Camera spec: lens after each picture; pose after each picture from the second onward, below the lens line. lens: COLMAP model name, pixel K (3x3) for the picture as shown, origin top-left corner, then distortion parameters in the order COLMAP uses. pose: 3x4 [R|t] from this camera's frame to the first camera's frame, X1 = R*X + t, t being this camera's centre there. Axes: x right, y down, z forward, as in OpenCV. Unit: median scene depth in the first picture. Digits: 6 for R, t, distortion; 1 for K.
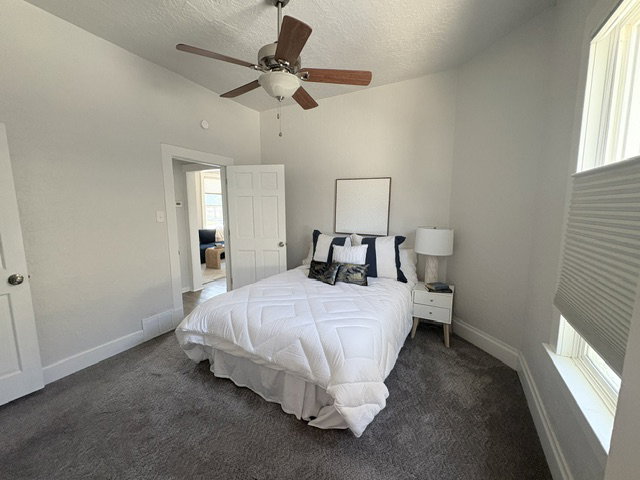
lens RADIAL K [[263.0, 0, 320.0], [0, 263.0, 240.0], [0, 0, 1]] dist [-0.001862, -0.000222]
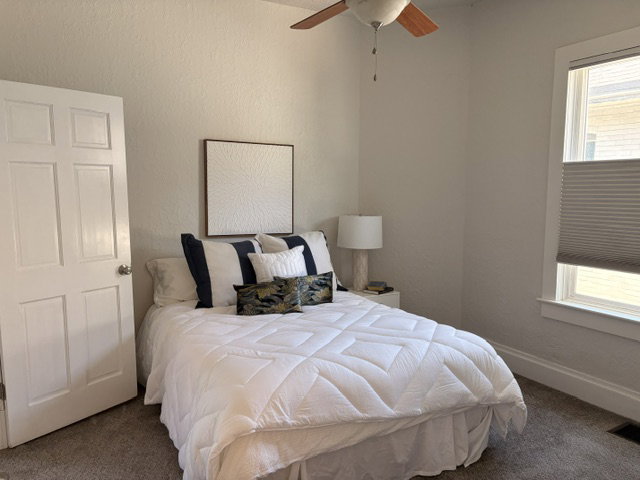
lens RADIAL K [[487.6, 0, 320.0], [0, 487.6, 240.0], [0, 0, 1]] dist [0.028566, -0.003979]
pose [[0.522059, -0.090432, 0.848102, -0.900136], [0.102306, 0.993823, 0.042995, -0.049505], [-0.846751, 0.064320, 0.528086, 0.332723]]
